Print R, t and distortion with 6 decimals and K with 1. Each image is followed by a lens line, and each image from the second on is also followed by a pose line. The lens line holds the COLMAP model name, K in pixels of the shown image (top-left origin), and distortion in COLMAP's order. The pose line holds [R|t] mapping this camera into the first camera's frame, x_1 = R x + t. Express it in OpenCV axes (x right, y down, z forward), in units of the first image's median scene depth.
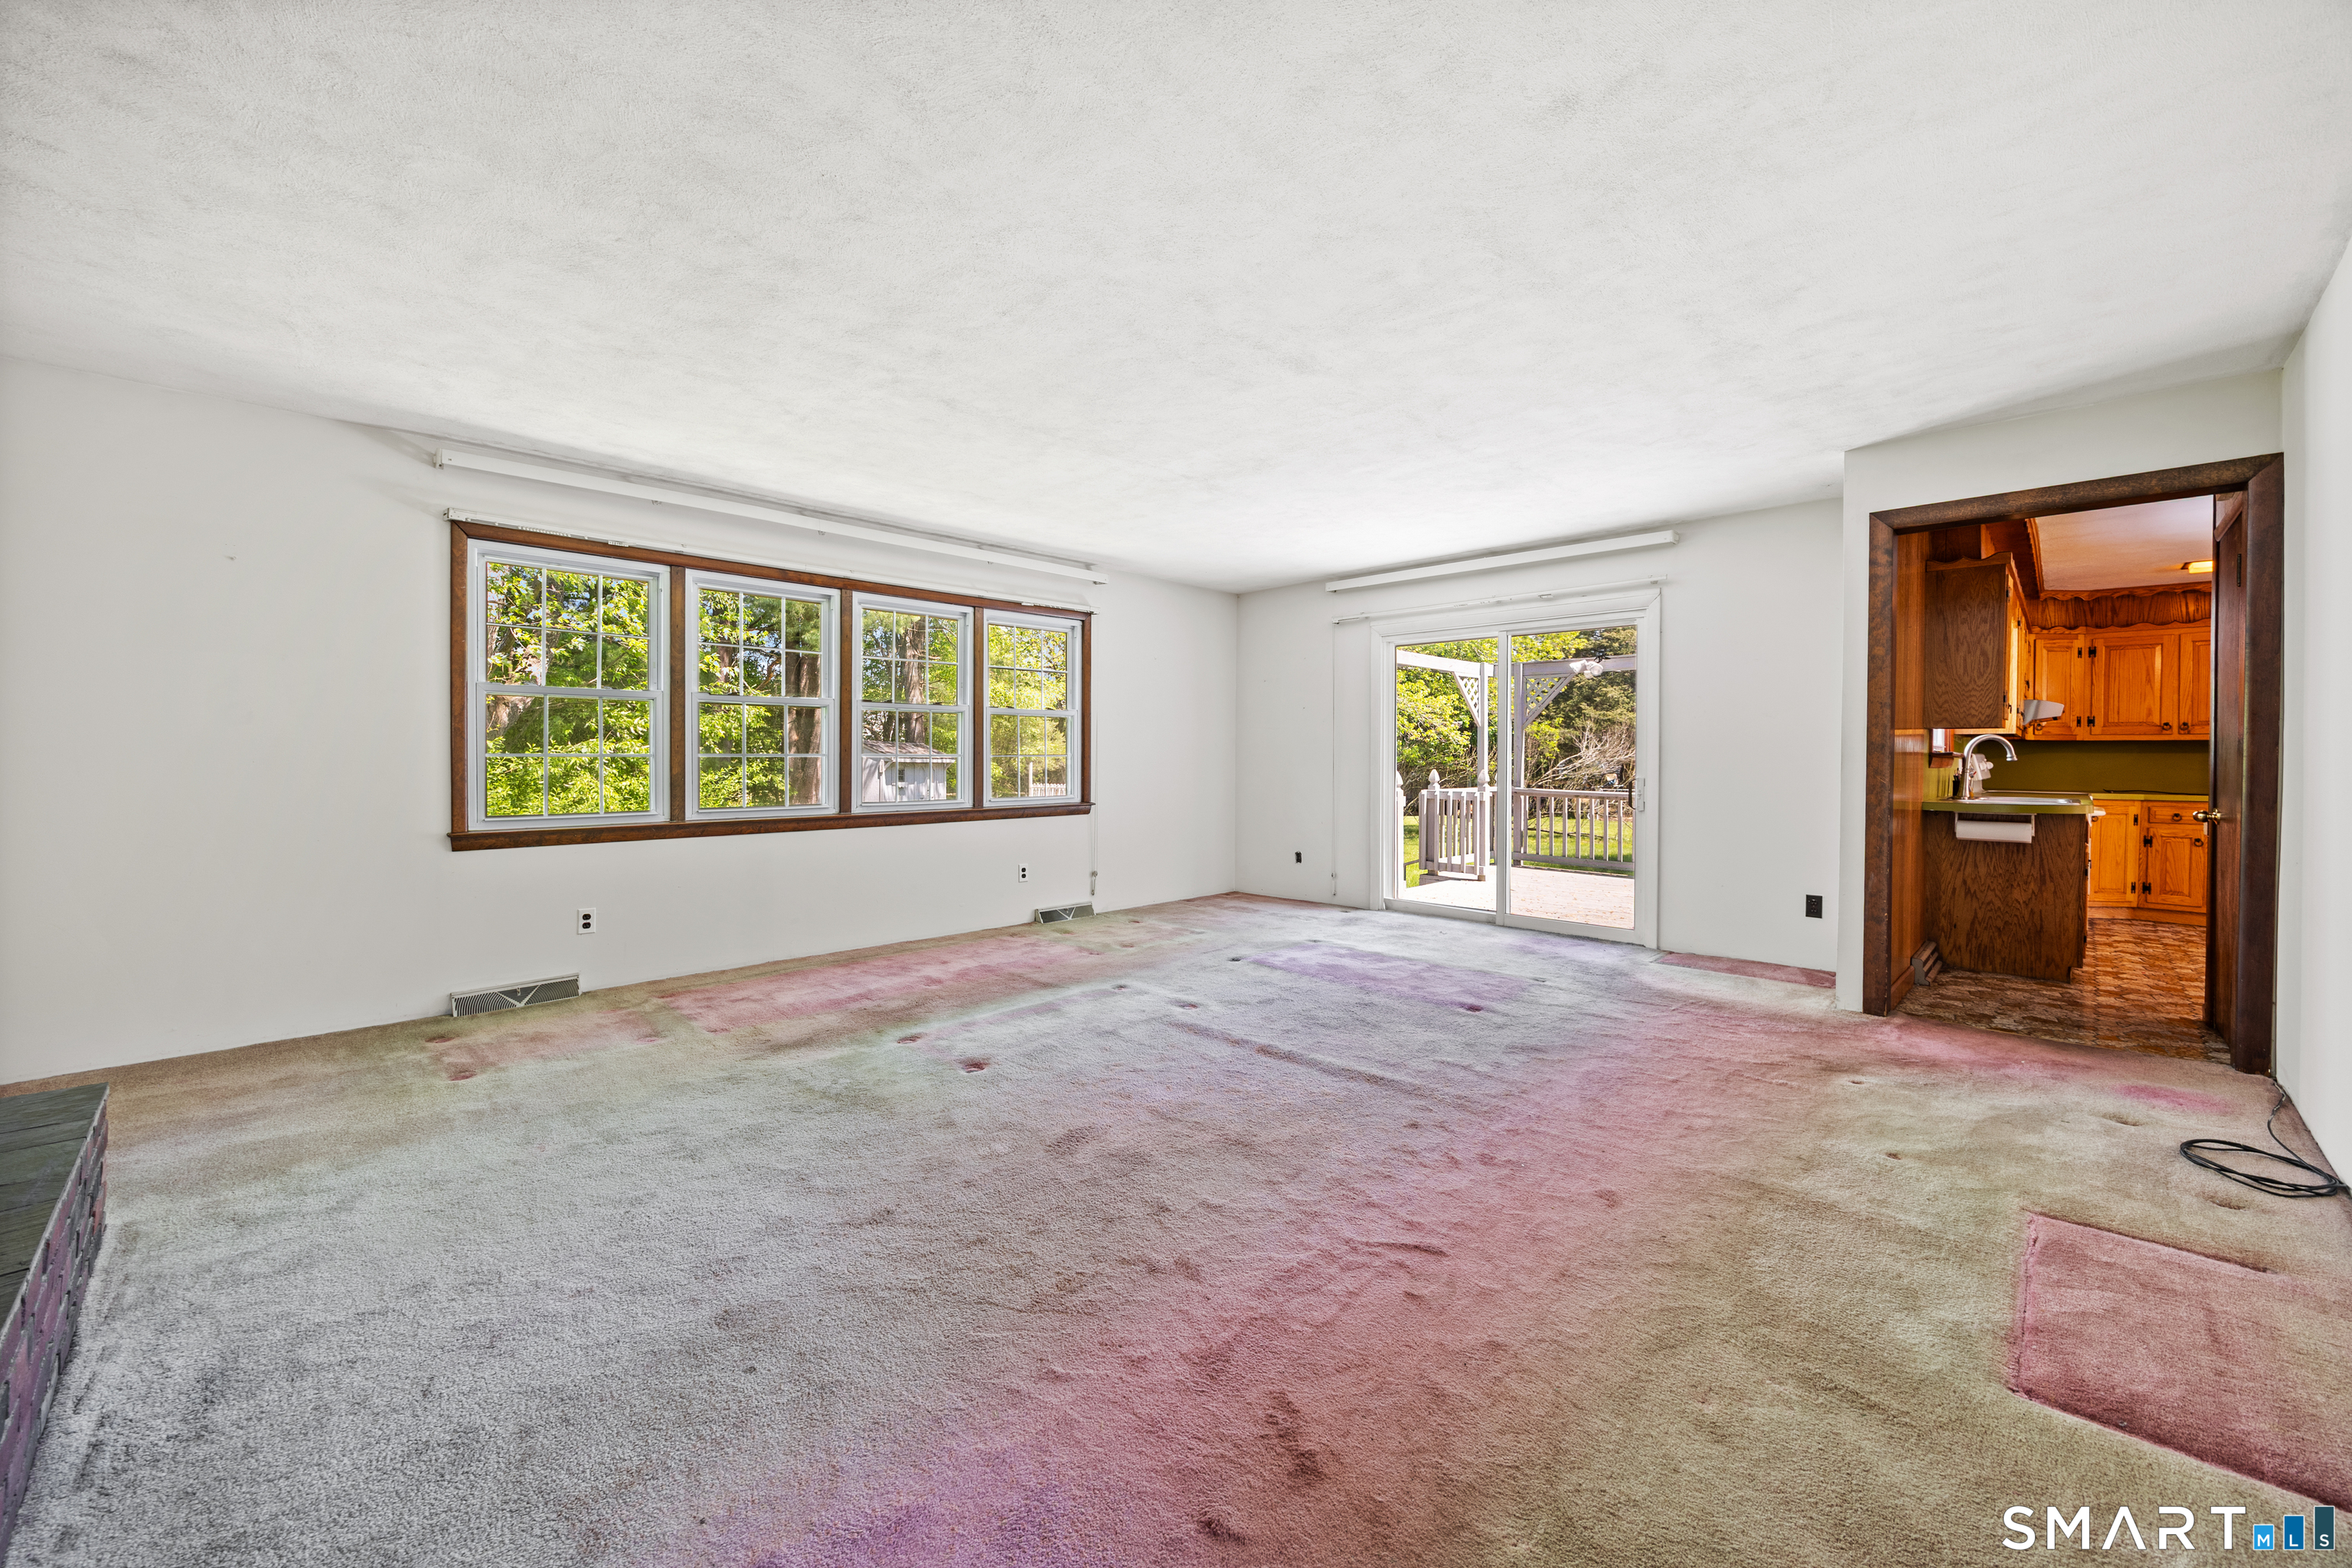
lens RADIAL K [[917.4, 0, 1170.7], [0, 917.4, 786.0], [0, 0, 1]] dist [0.000337, 0.000081]
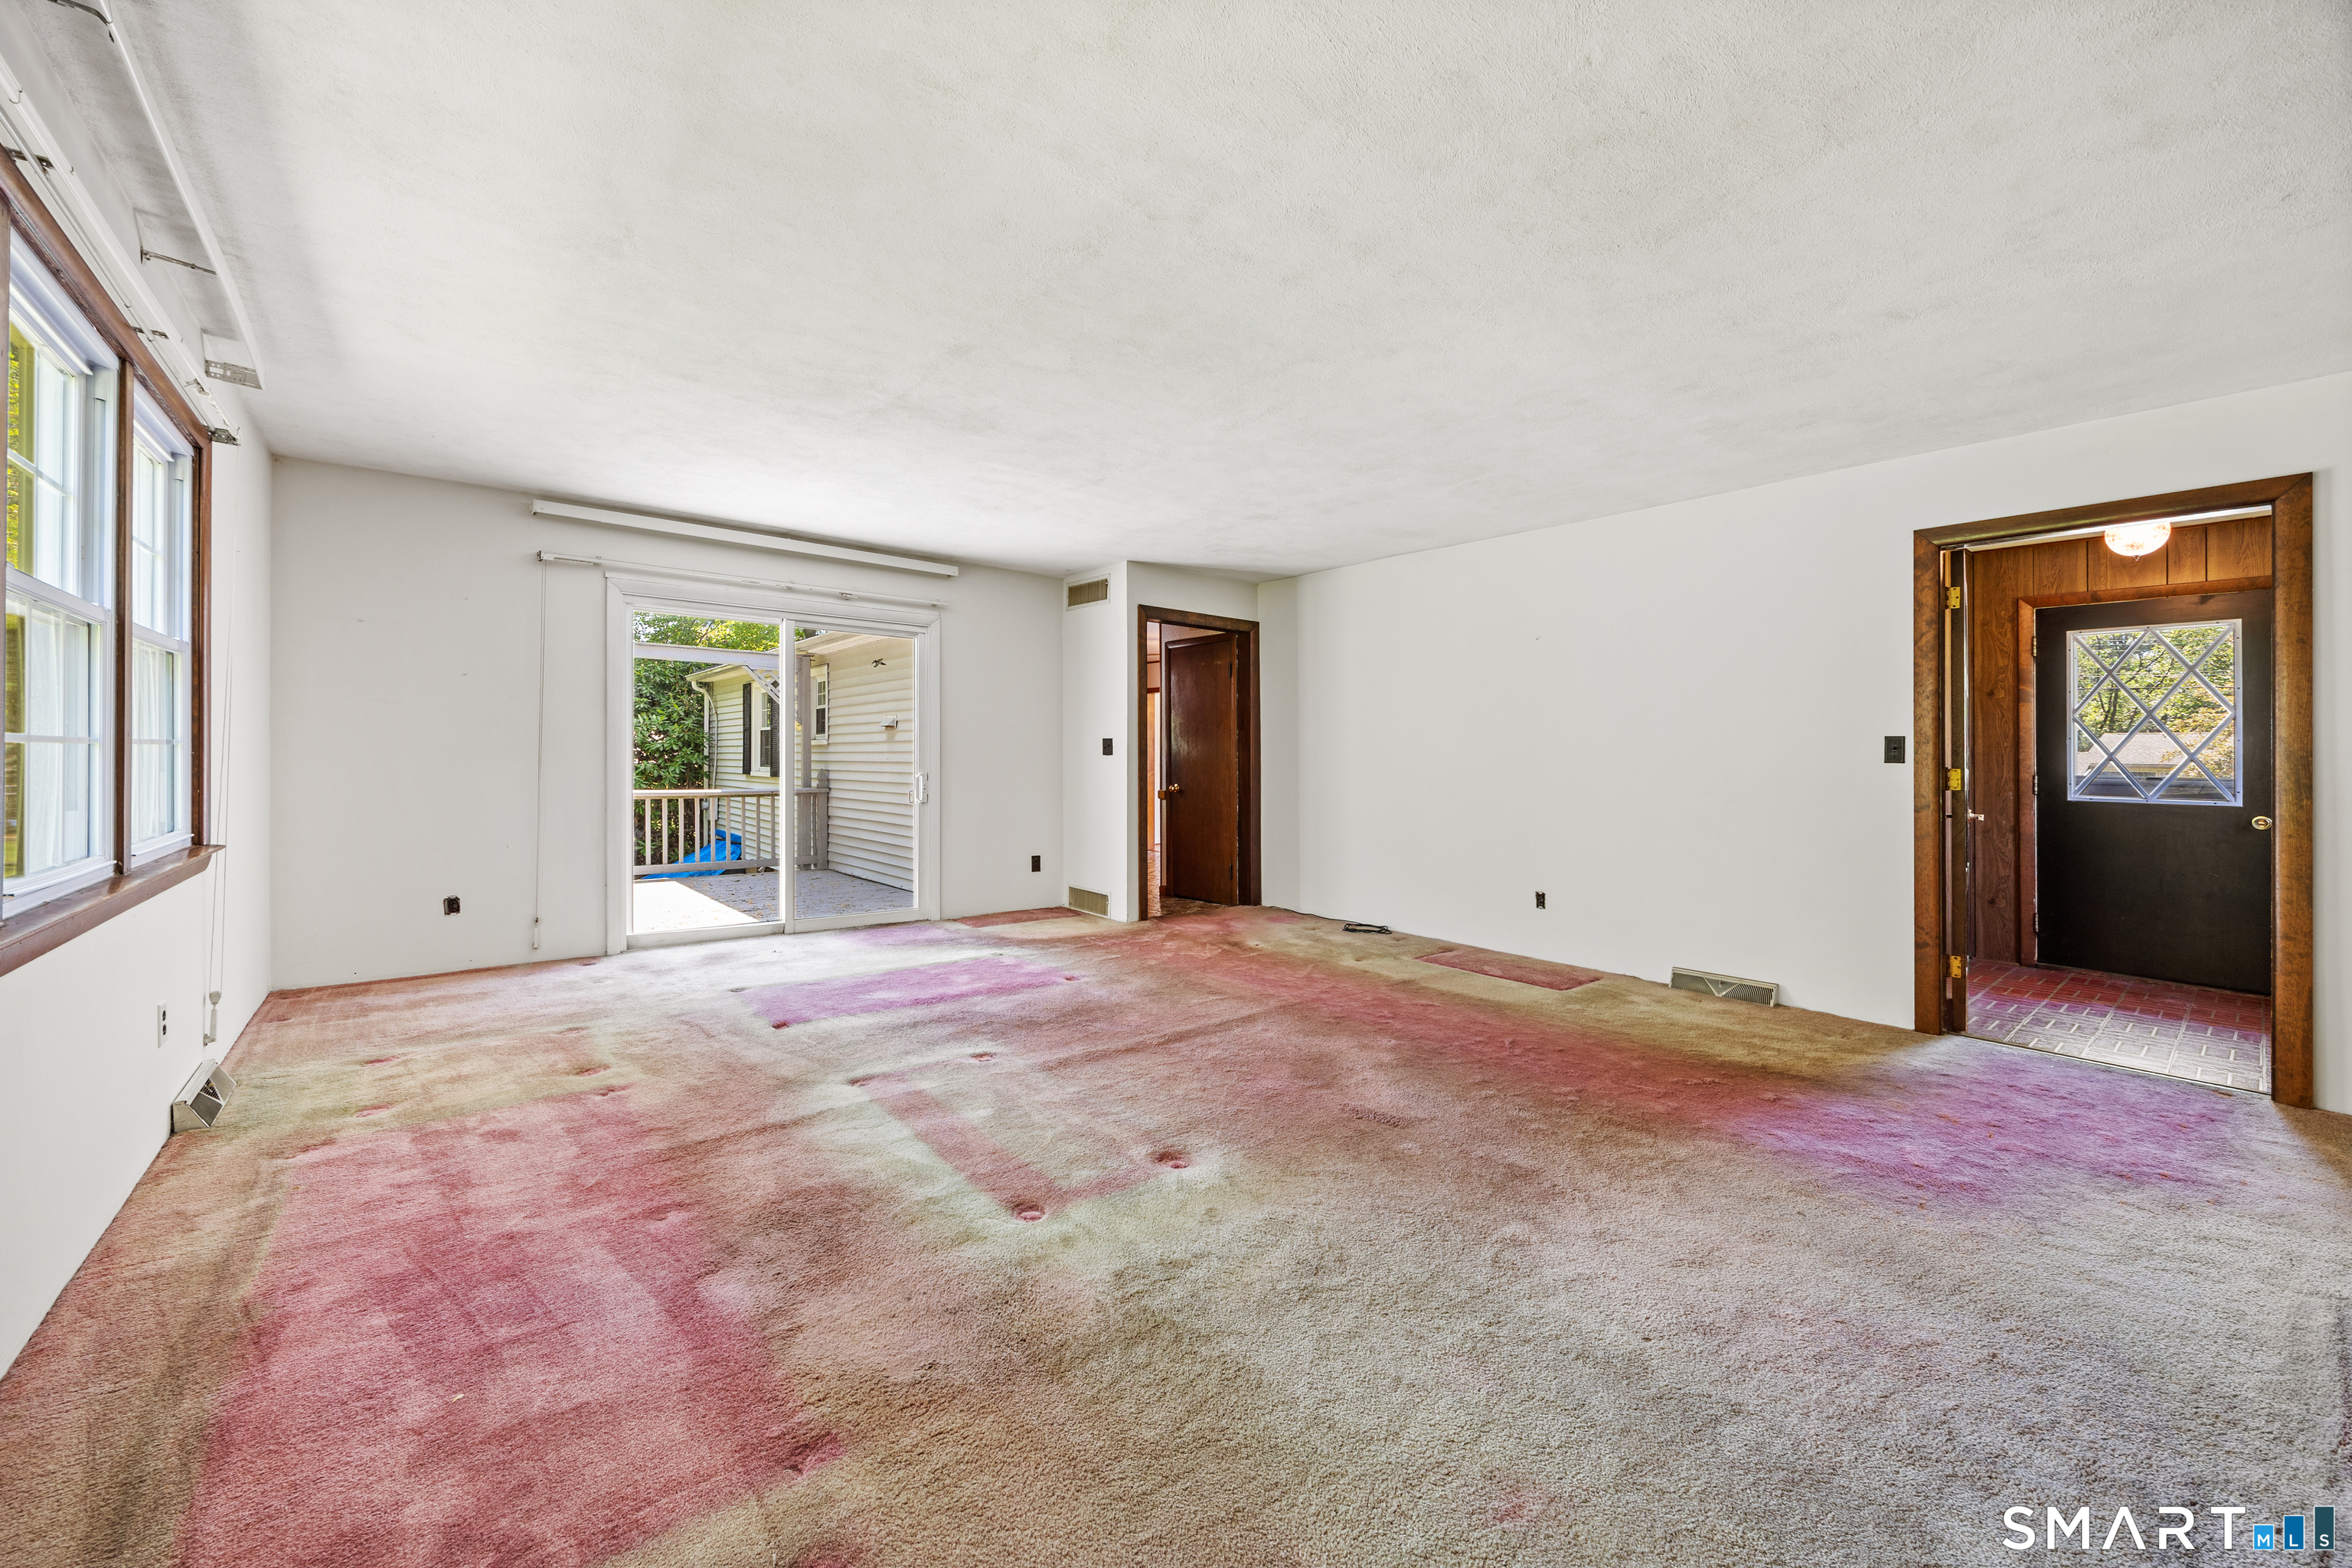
lens RADIAL K [[940.6, 0, 1192.2], [0, 940.6, 758.5], [0, 0, 1]] dist [-0.032757, 0.000004]
pose [[0.079582, 0.000417, 0.996828, -0.648750], [0.020305, 0.999792, -0.002039, -0.019227], [-0.996622, 0.020403, 0.079557, 0.599520]]
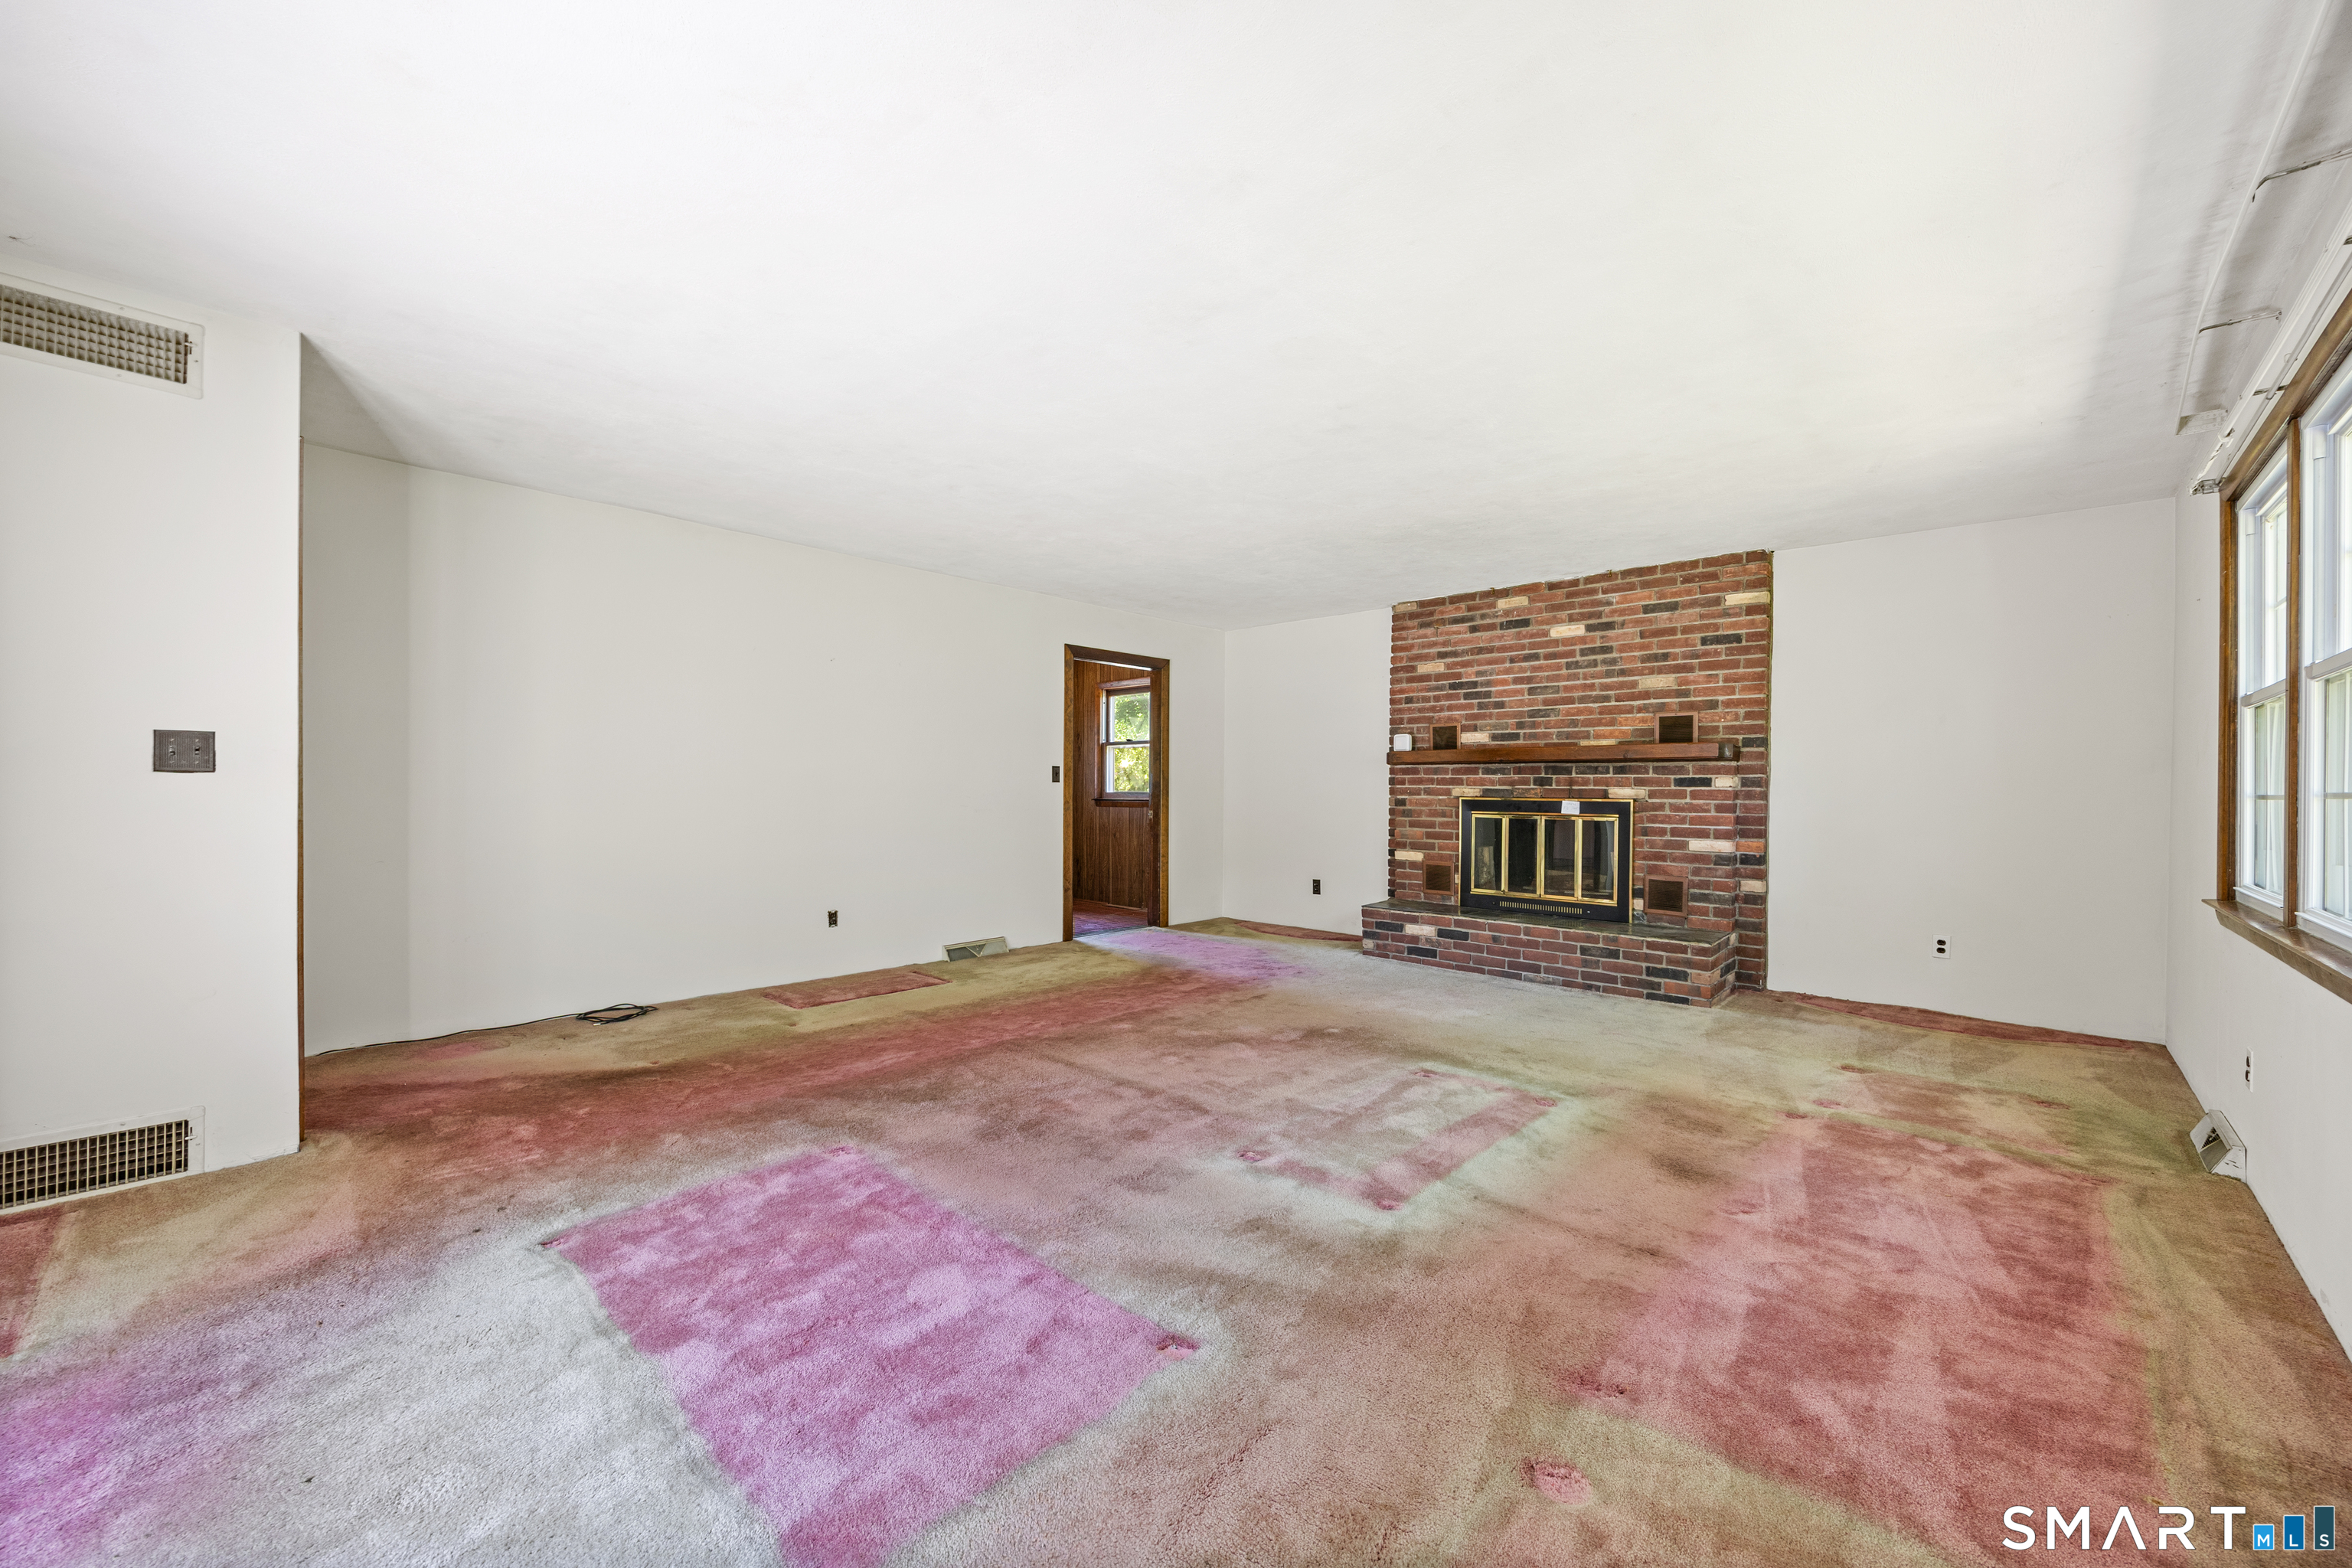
lens RADIAL K [[917.4, 0, 1170.7], [0, 917.4, 786.0], [0, 0, 1]] dist [0.000337, 0.000081]
pose [[-0.999366, -0.010275, -0.034090, 0.097290], [-0.011440, 0.999351, 0.034163, -0.046154], [0.033716, 0.034531, -0.998835, 1.365060]]
